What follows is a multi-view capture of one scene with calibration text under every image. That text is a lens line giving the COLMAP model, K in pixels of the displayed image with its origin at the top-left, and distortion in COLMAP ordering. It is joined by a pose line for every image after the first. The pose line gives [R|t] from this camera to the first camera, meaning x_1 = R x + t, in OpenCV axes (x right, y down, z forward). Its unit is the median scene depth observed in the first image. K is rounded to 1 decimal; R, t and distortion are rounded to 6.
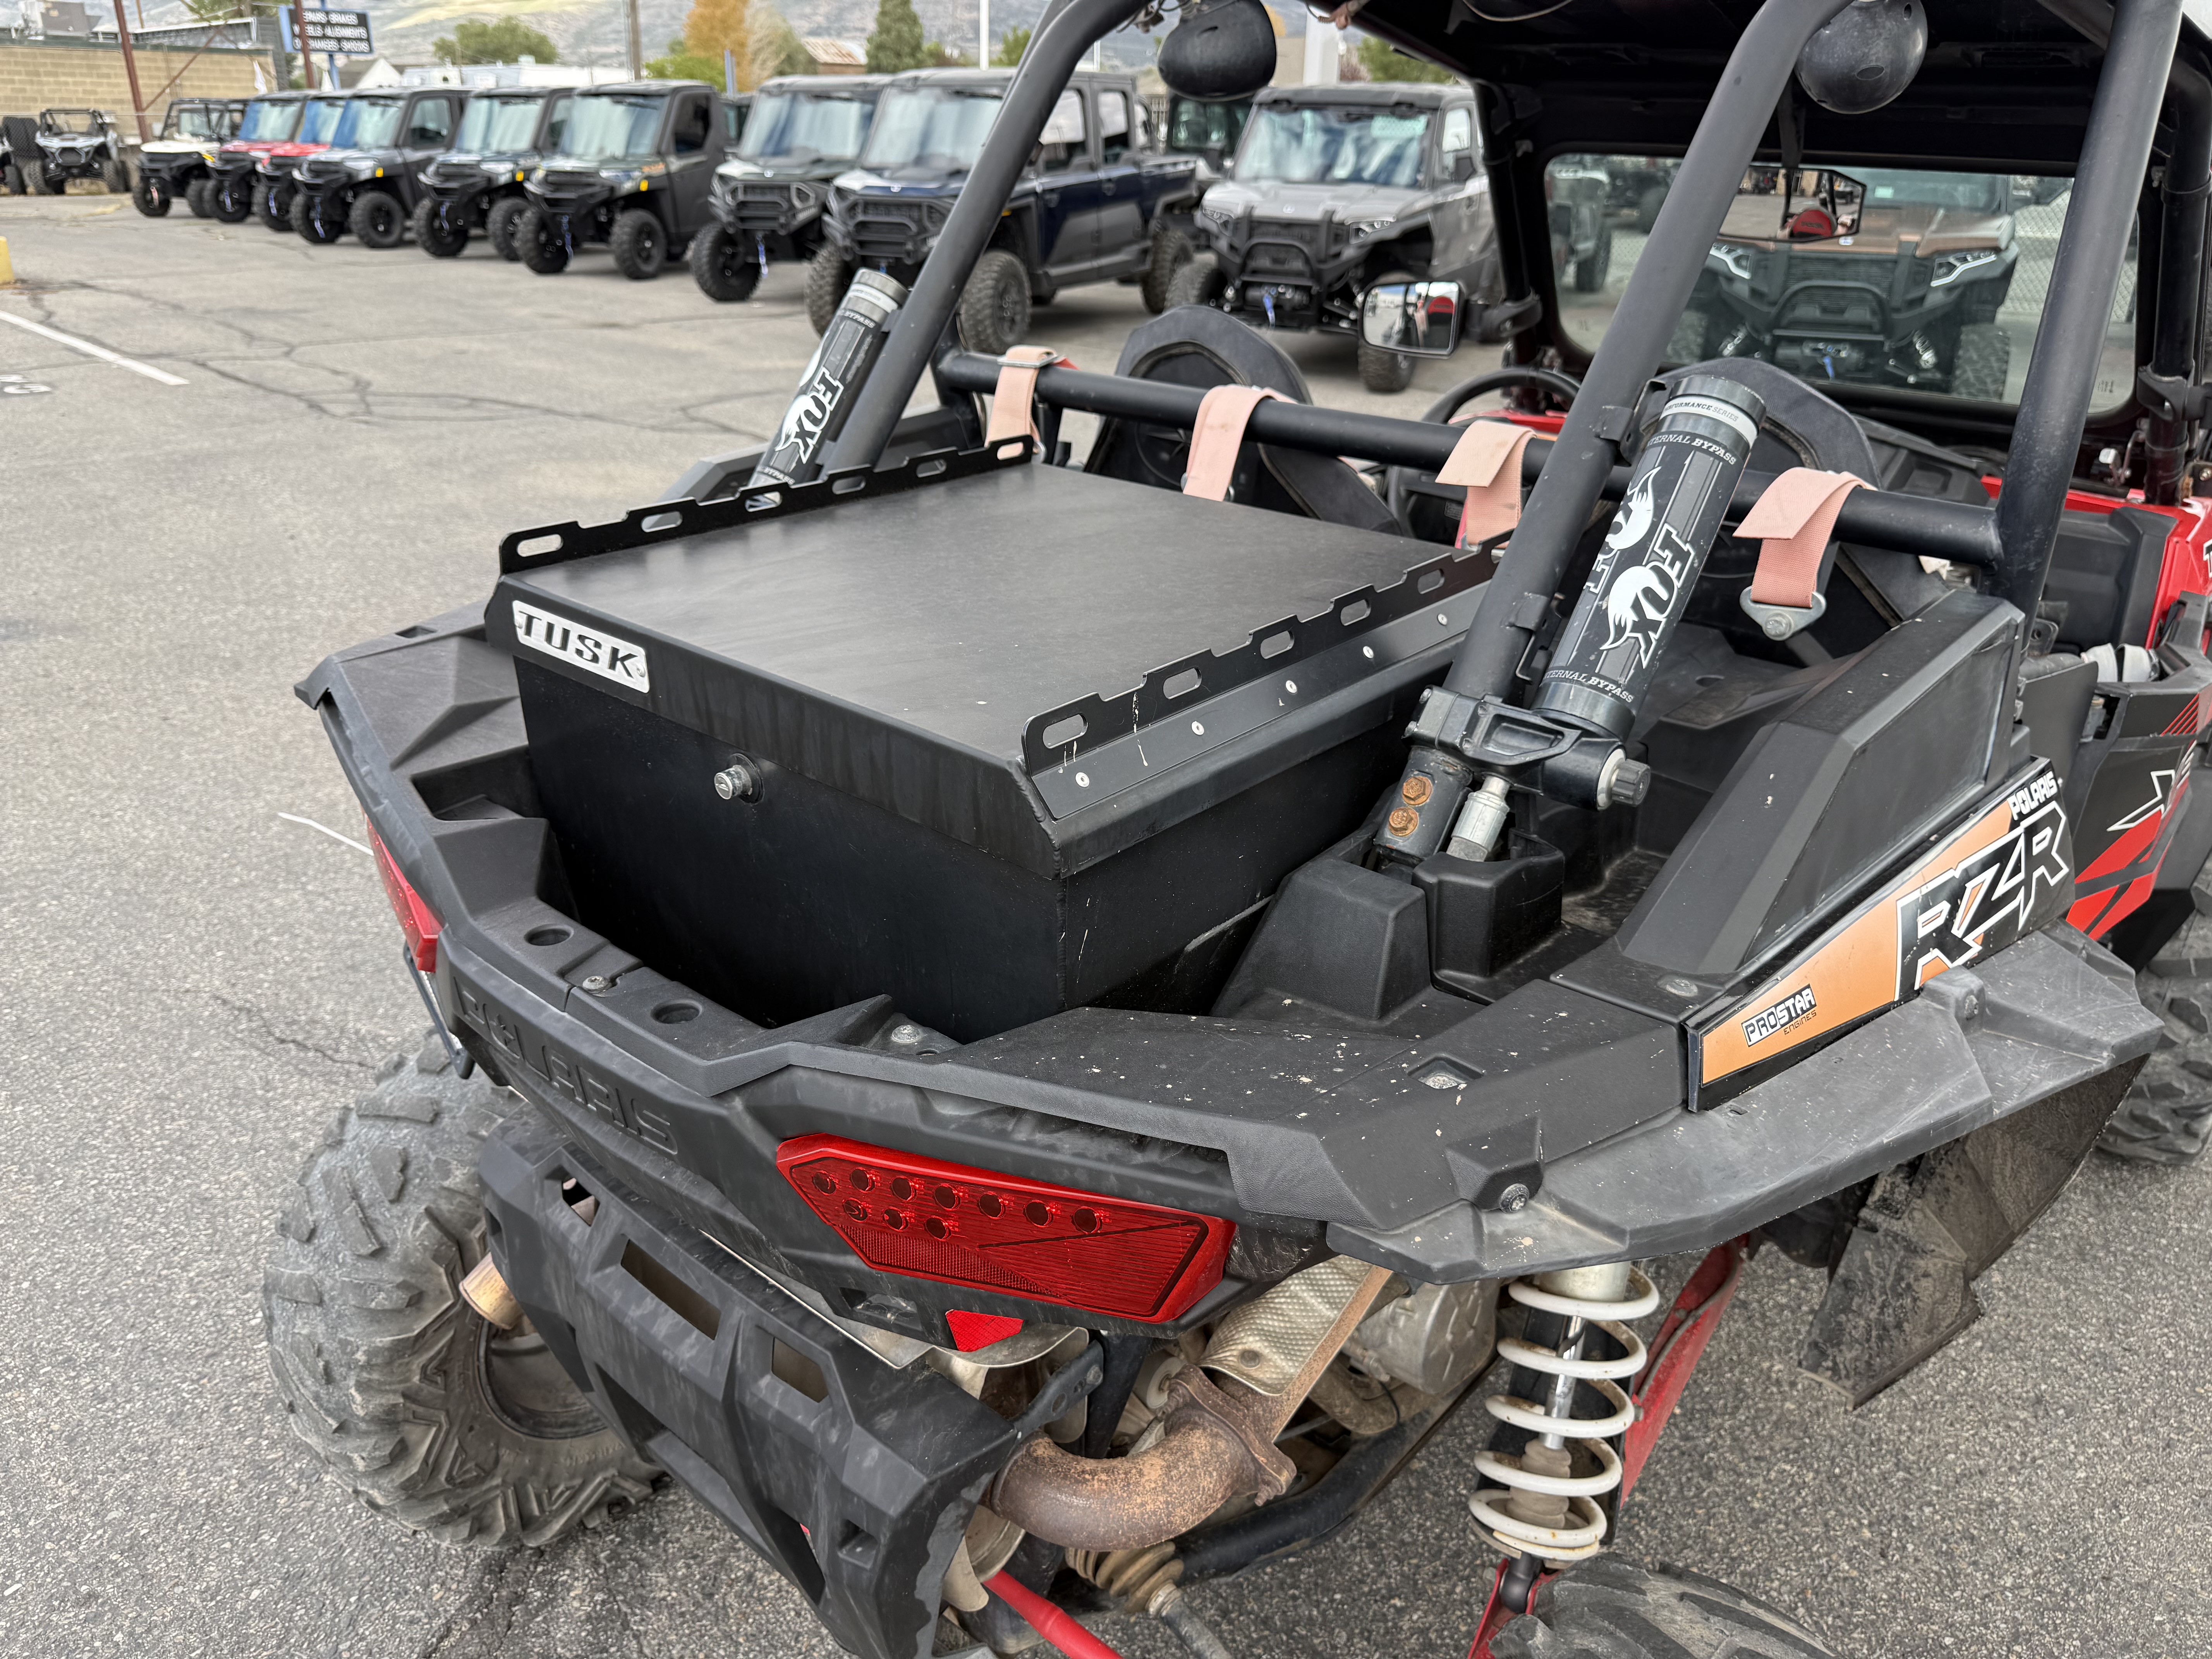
lens RADIAL K [[1570.6, 0, 1096.5], [0, 1570.6, 847.9], [0, 0, 1]] dist [0.028638, -0.039429]
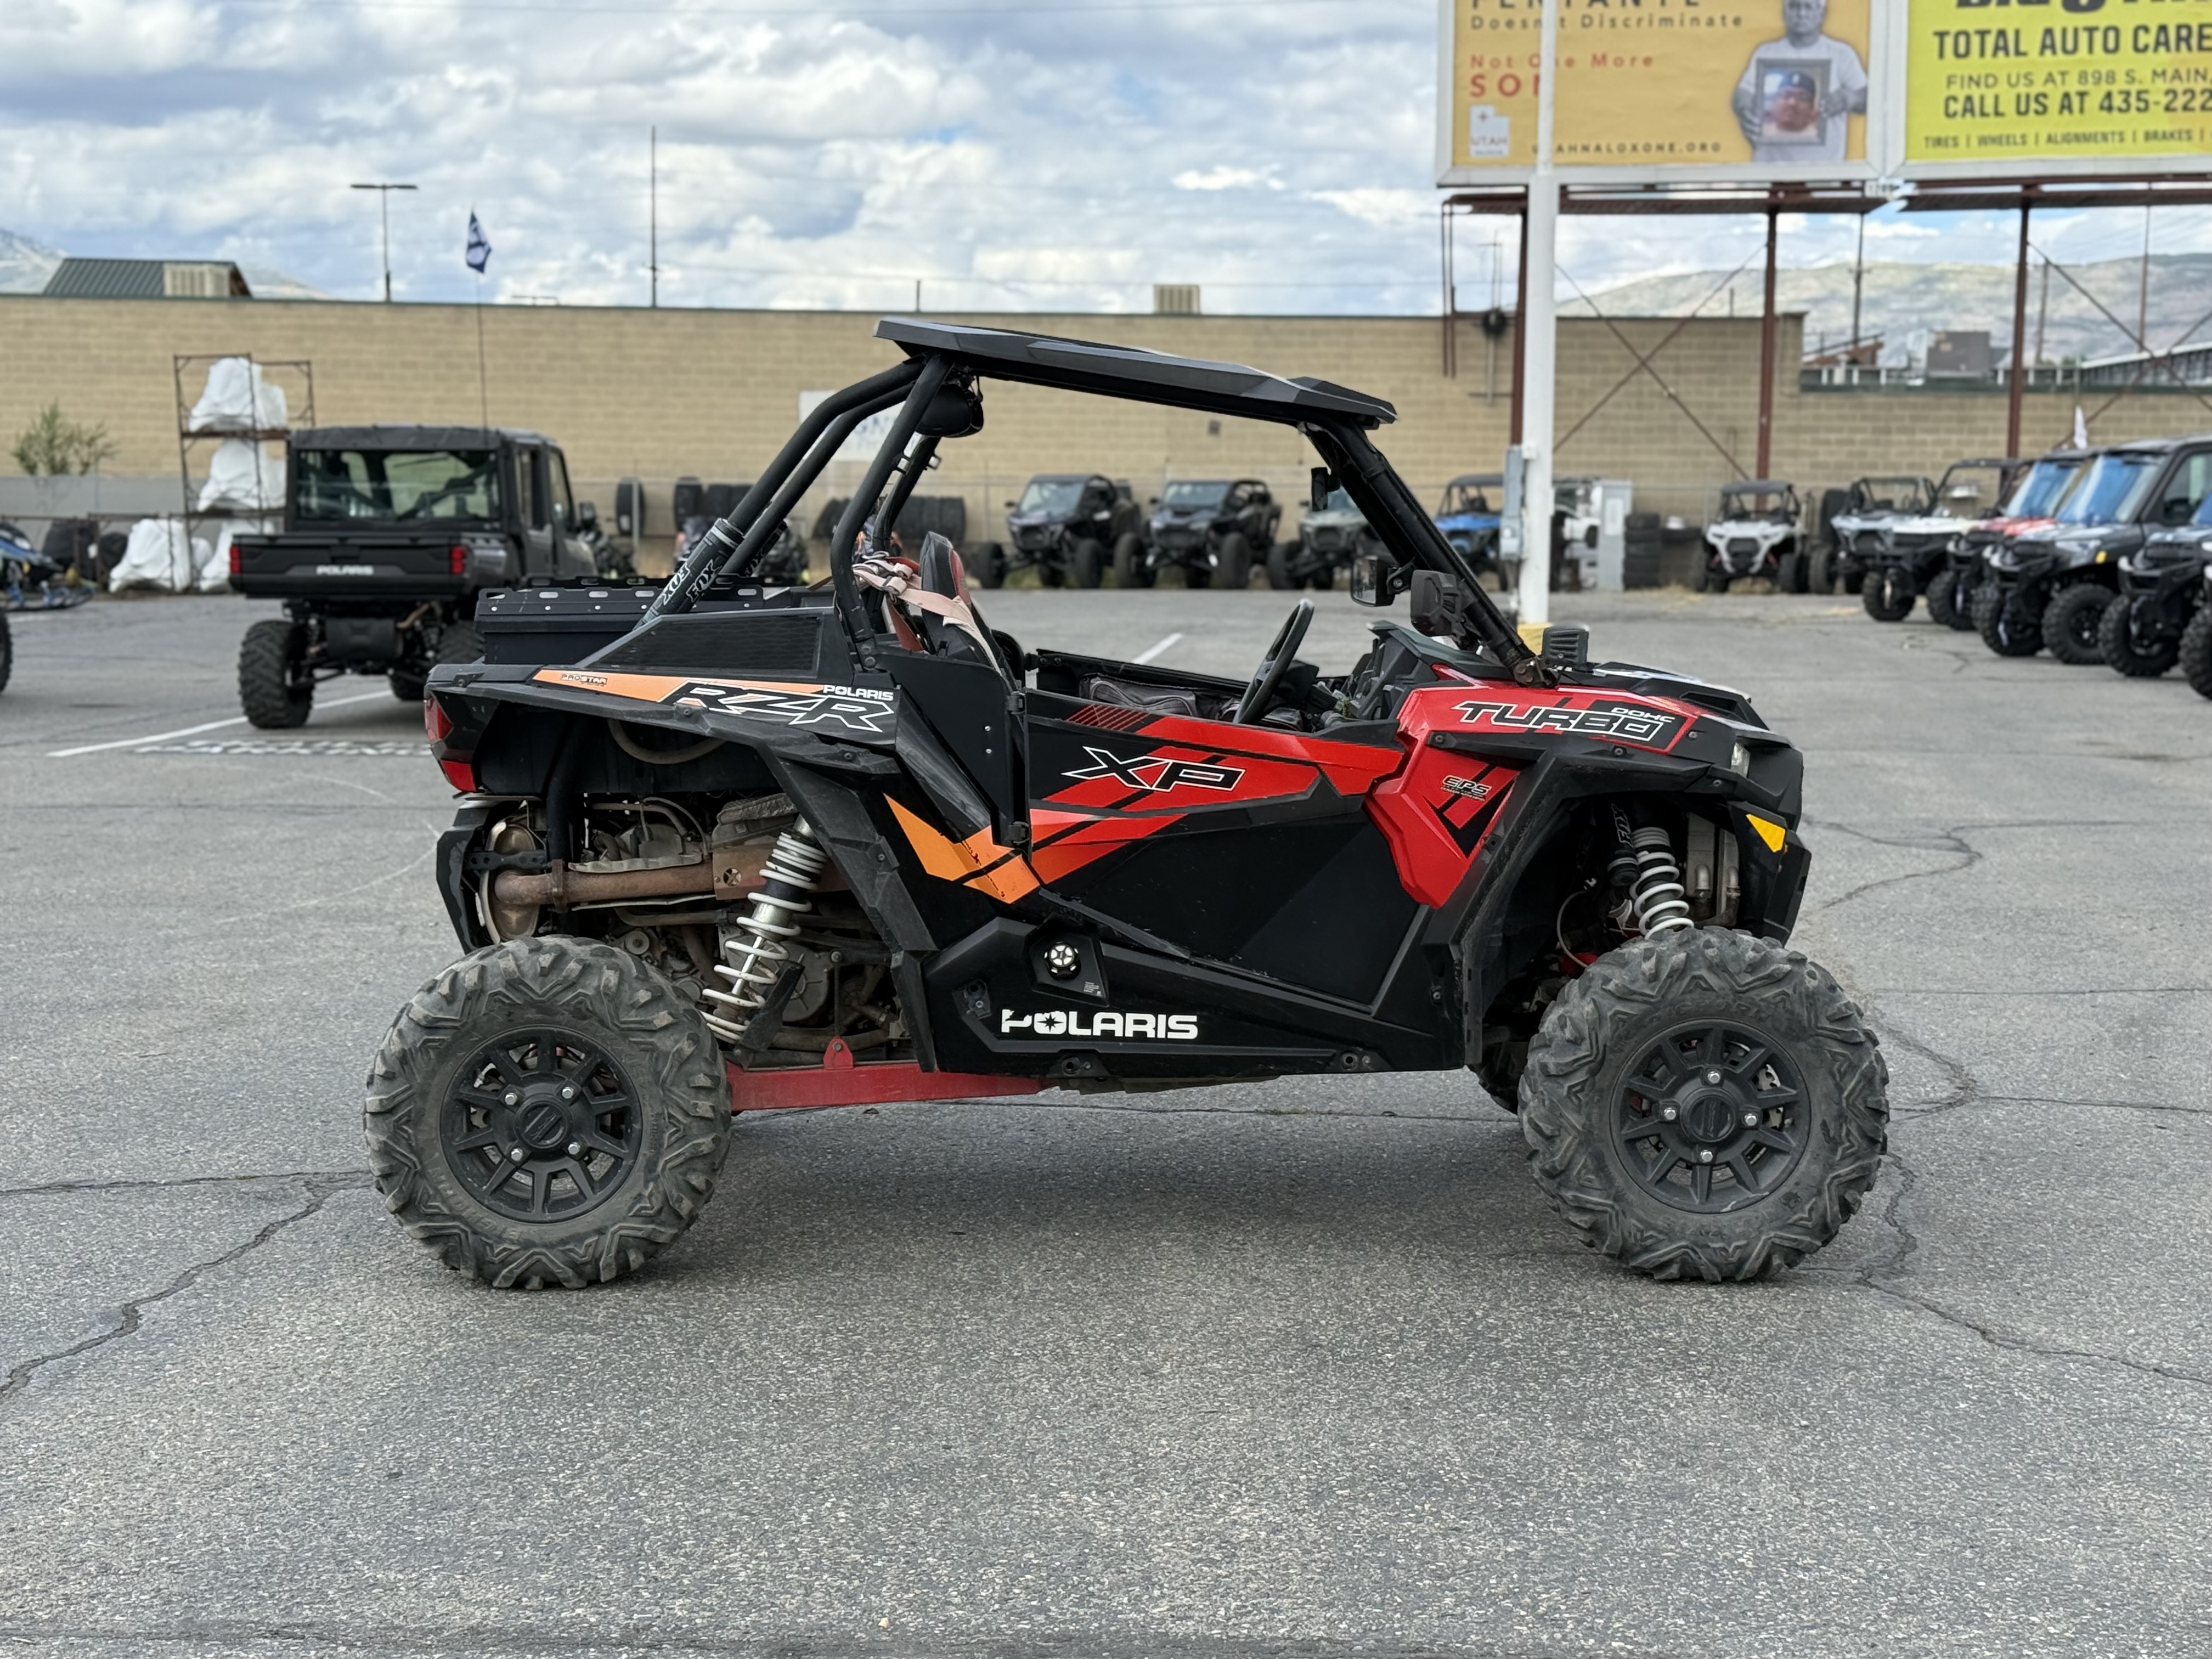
lens RADIAL K [[3183.5, 0, 1142.0], [0, 3183.5, 860.0], [0, 0, 1]] dist [0.127952, 0.000000]
pose [[0.669701, 0.077409, -0.738585, 0.406674], [-0.306492, 0.934710, -0.179943, 0.085720], [0.676434, 0.346878, 0.649702, -0.161669]]
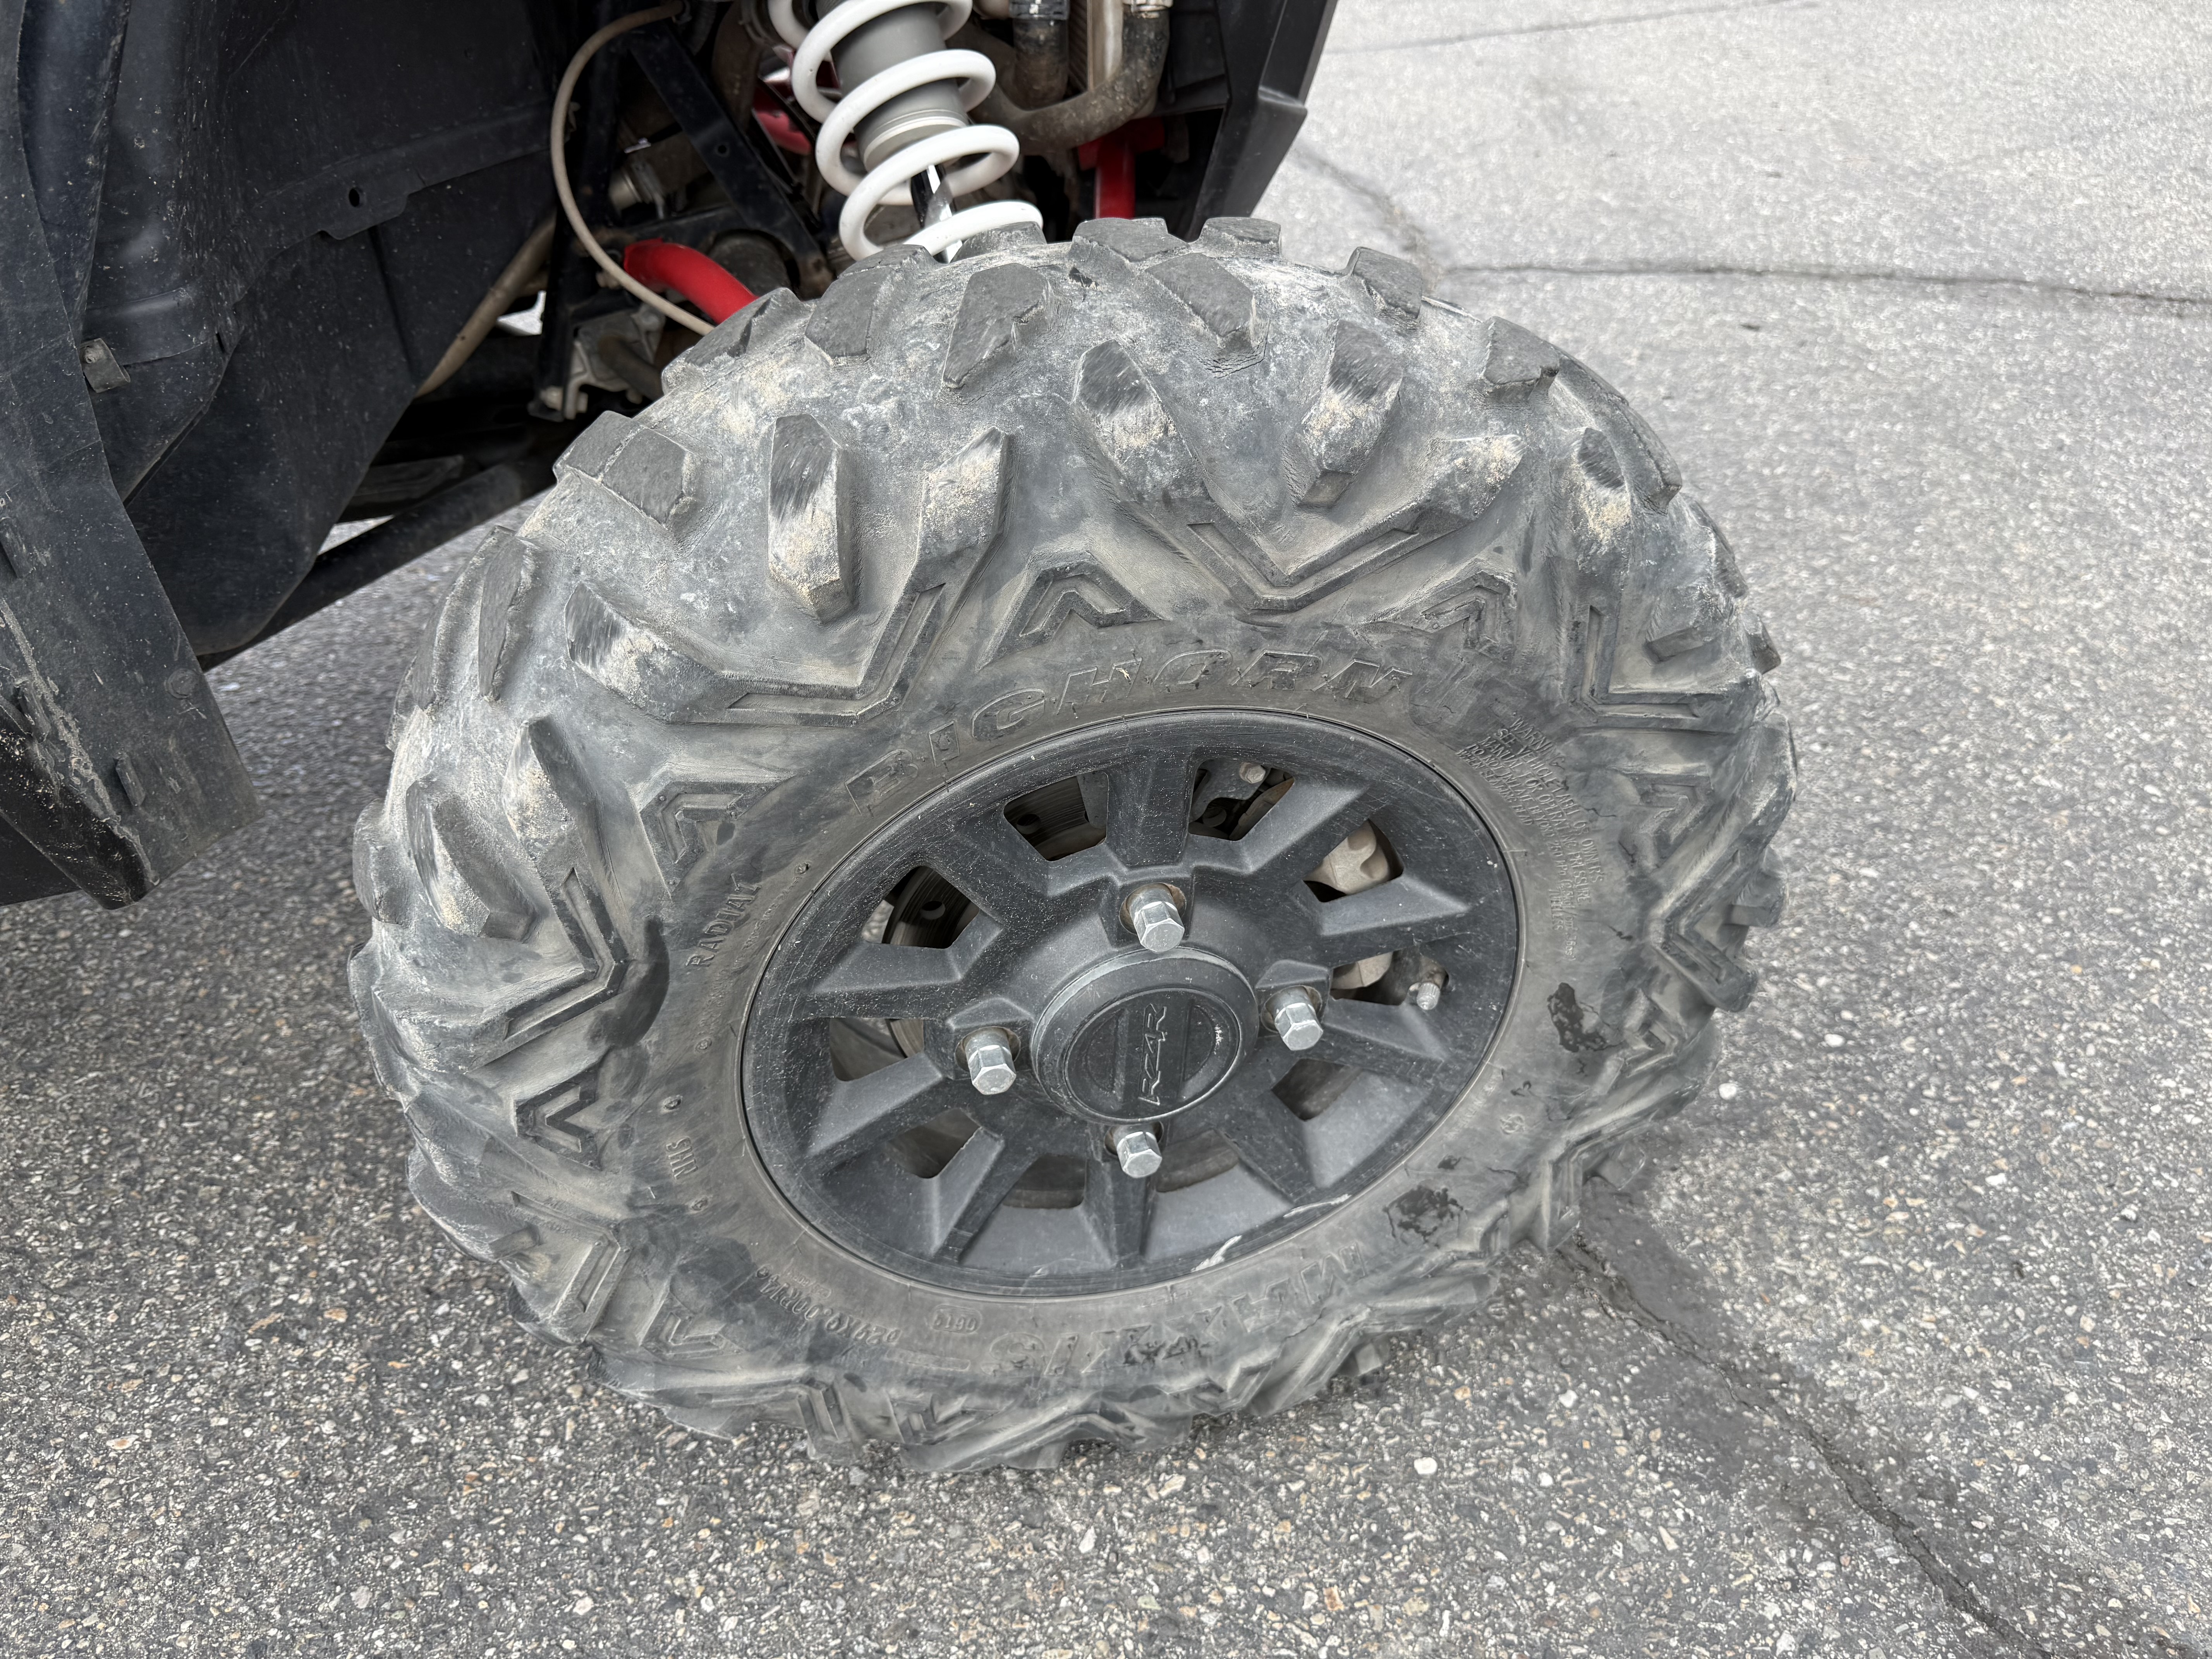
lens RADIAL K [[1570.6, 0, 1103.5], [0, 1570.6, 819.5], [0, 0, 1]] dist [0.028638, -0.039429]
pose [[0.822602, 0.317417, -0.471775, 0.158831], [-0.208315, 0.940234, 0.269378, -0.005980], [0.529085, -0.123313, 0.839561, 0.143708]]
